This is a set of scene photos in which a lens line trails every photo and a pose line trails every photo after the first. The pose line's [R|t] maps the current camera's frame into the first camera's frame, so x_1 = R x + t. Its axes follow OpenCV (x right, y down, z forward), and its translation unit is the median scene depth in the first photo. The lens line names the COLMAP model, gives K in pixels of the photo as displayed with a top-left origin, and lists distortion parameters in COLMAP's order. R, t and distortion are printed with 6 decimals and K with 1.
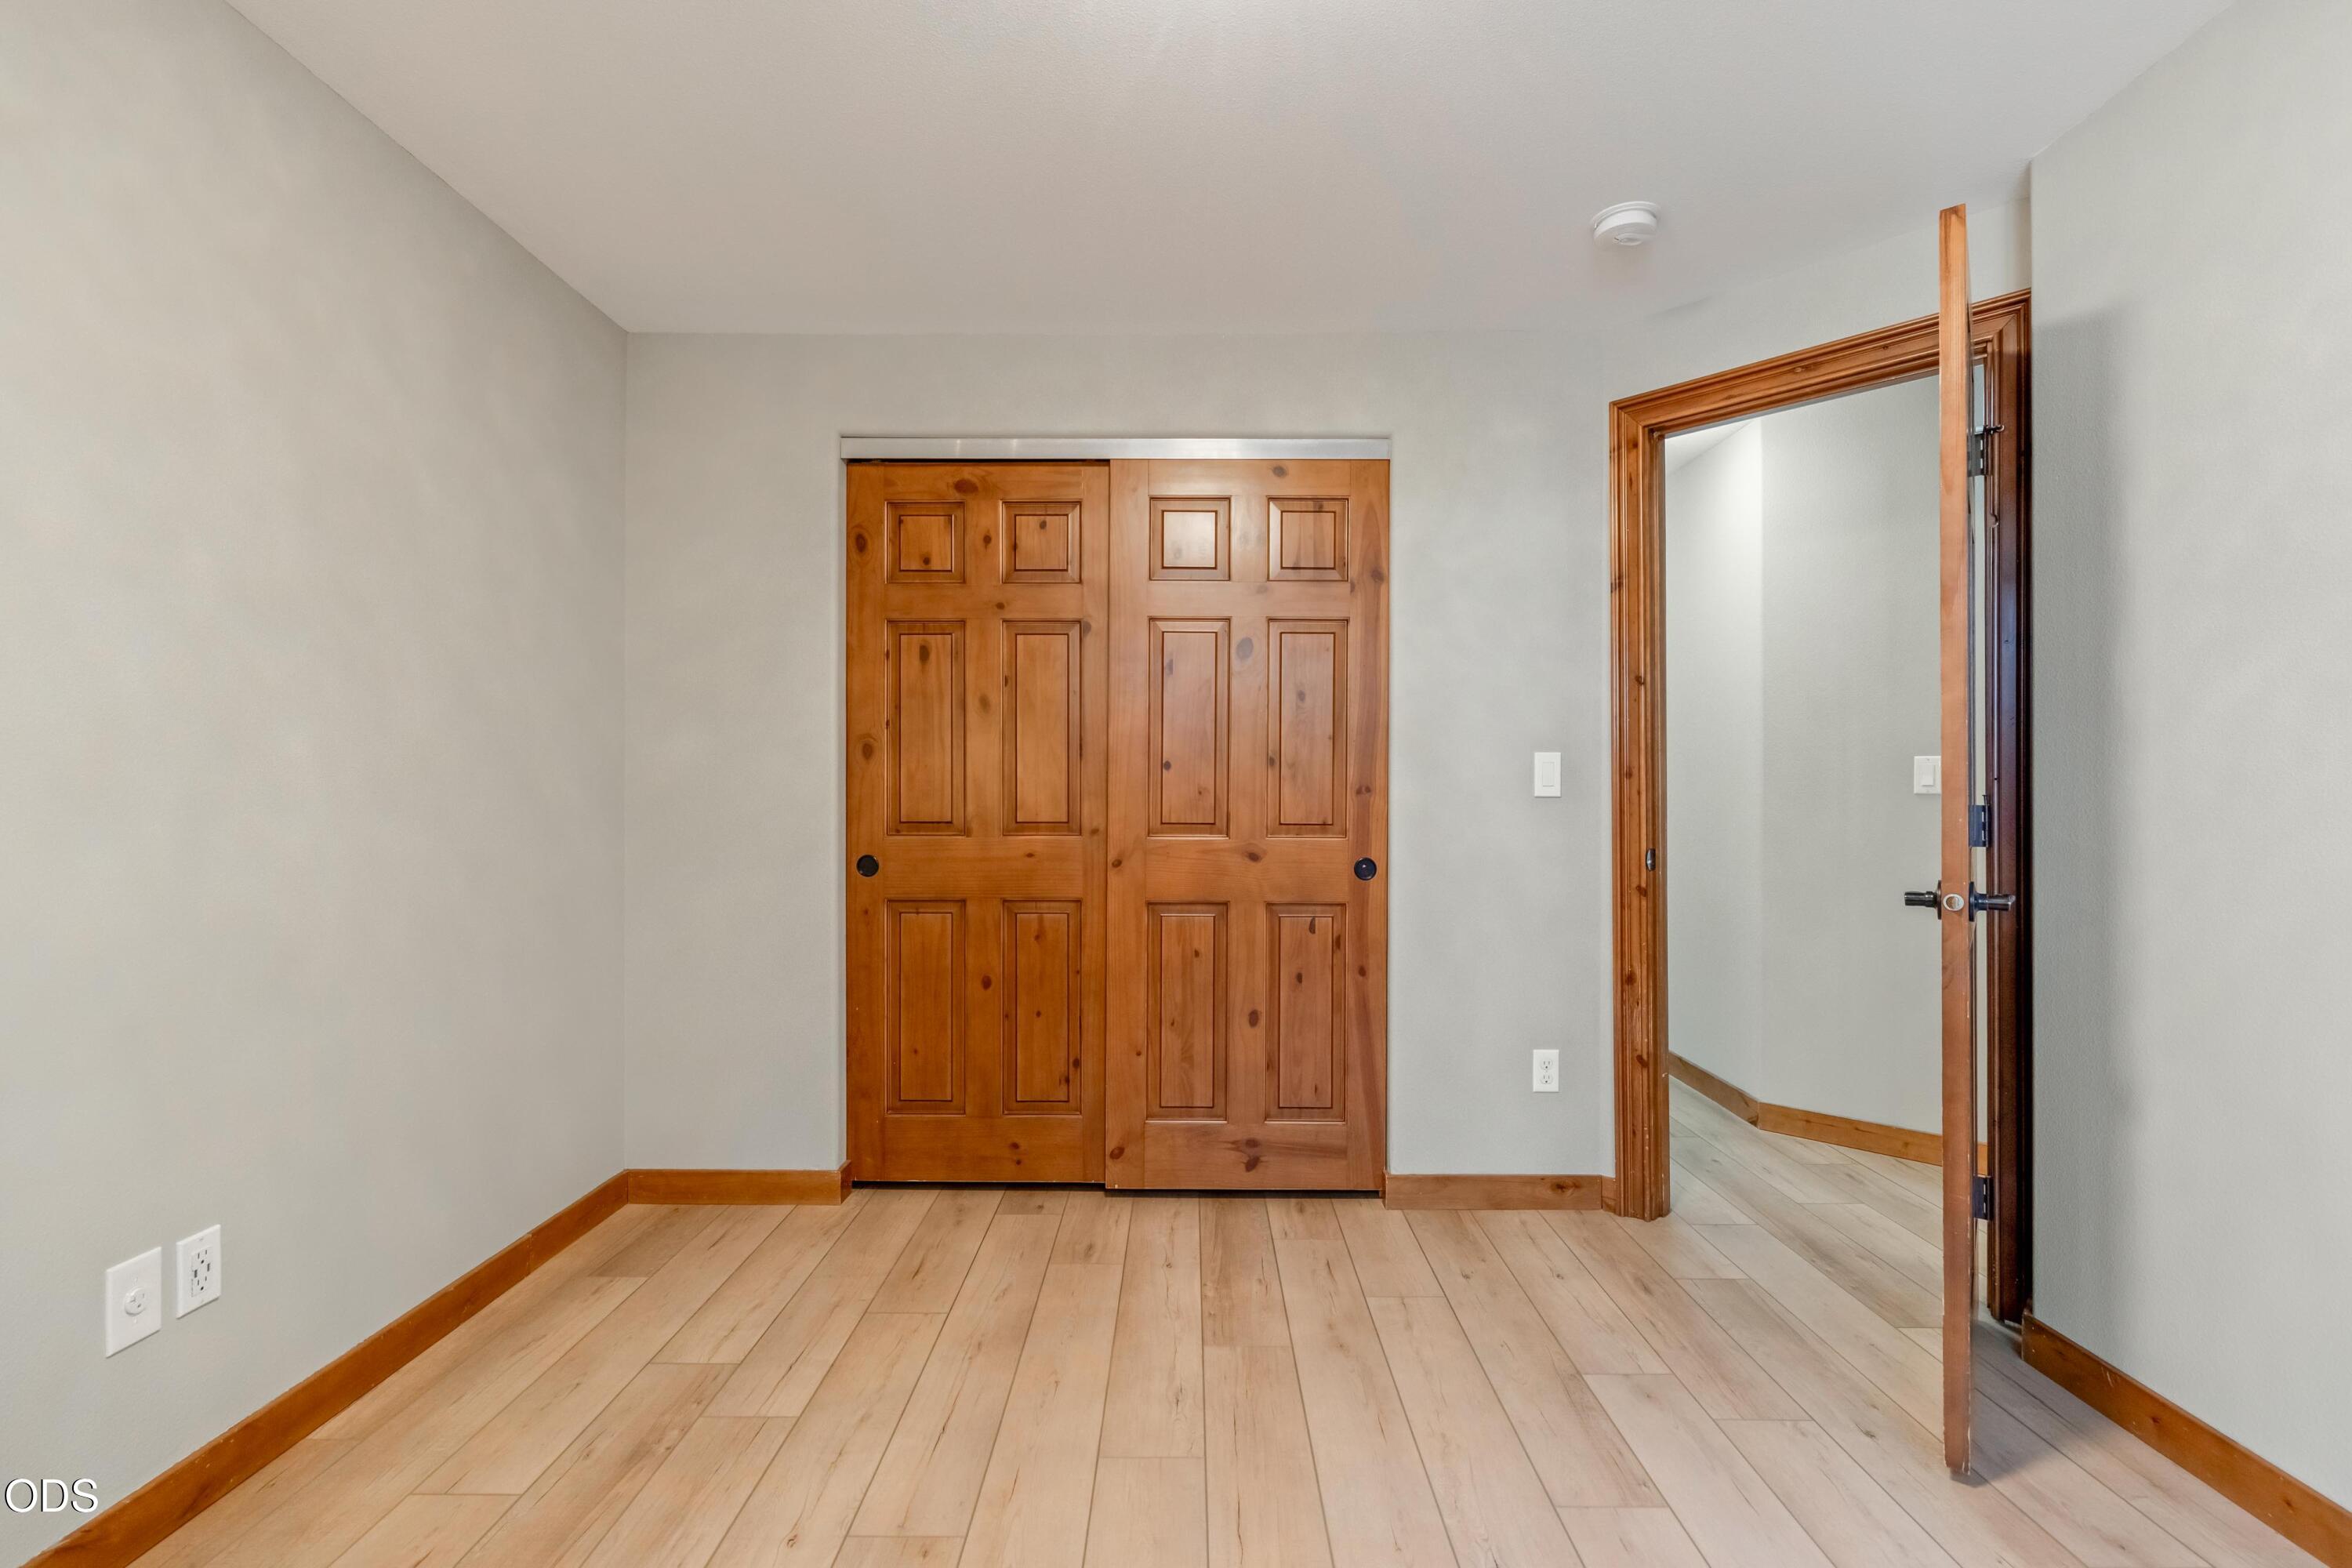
lens RADIAL K [[1069.6, 0, 1185.0], [0, 1069.6, 782.6], [0, 0, 1]] dist [0.002500, 0.000240]
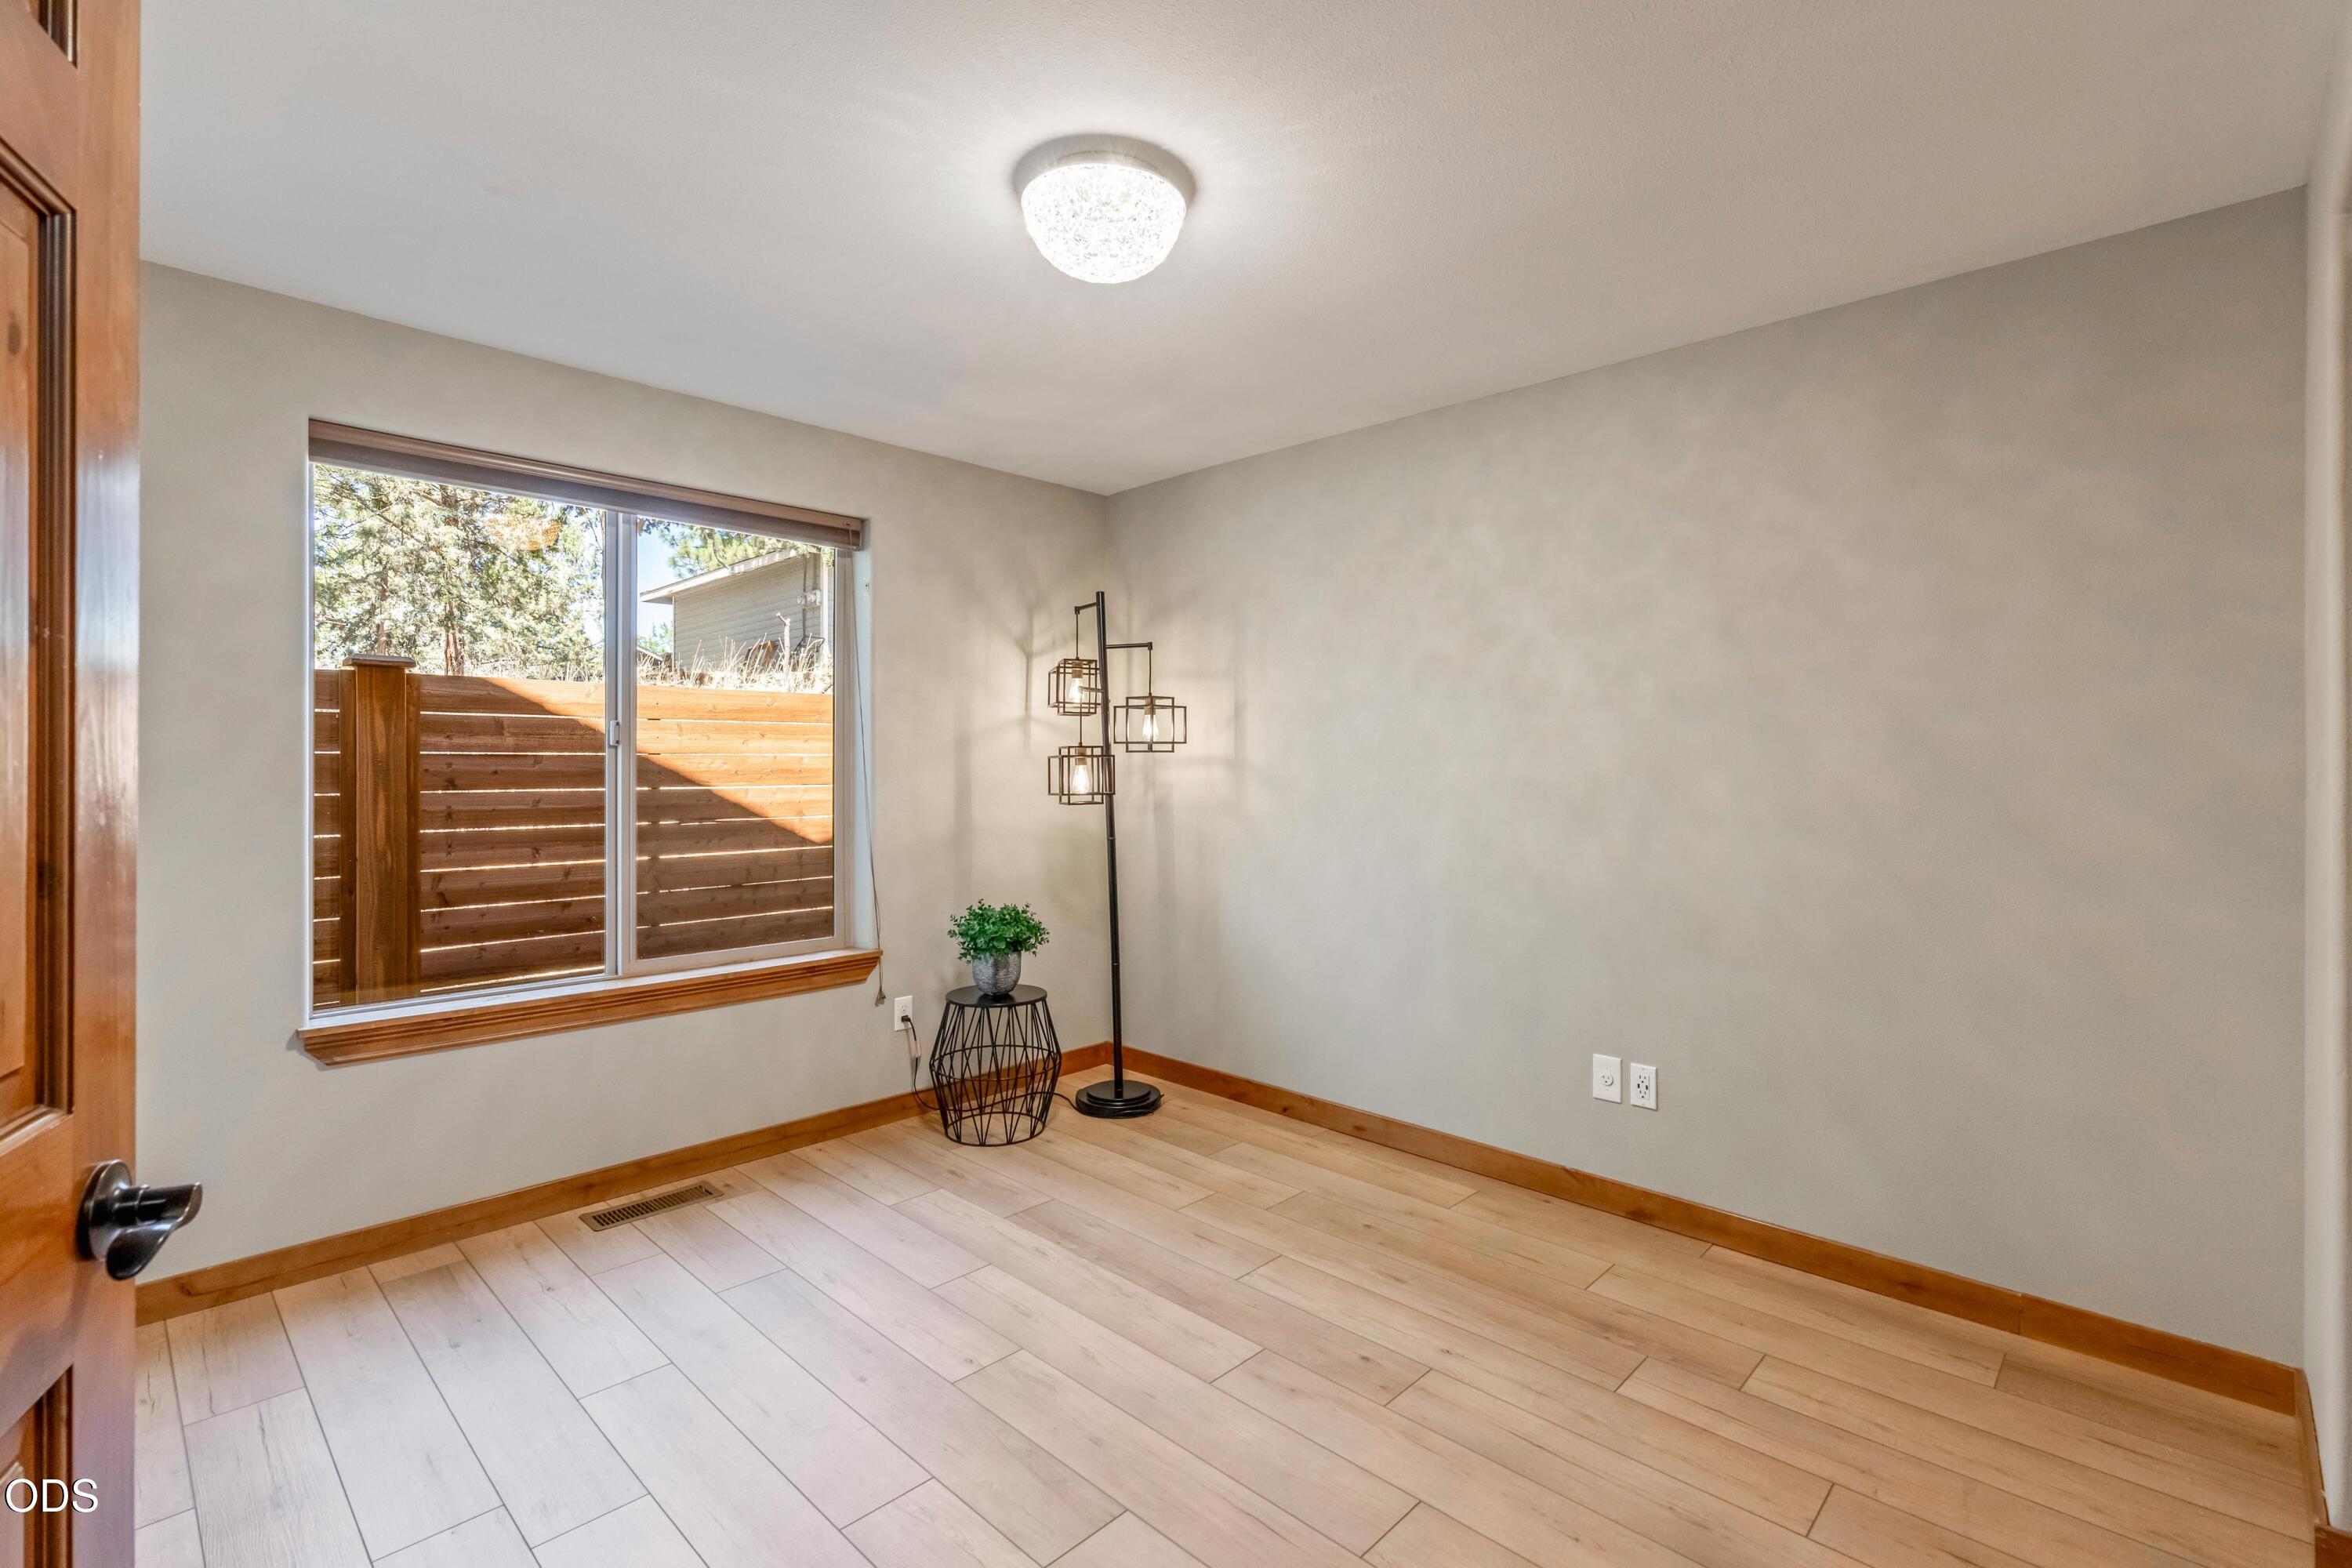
lens RADIAL K [[1069.6, 0, 1181.6], [0, 1069.6, 774.9], [0, 0, 1]] dist [0.002500, 0.000240]
pose [[-0.695042, 0.004260, -0.718957, 0.757760], [0.004714, 0.999988, 0.001368, -0.055533], [0.718954, -0.002438, -0.695054, 1.460216]]
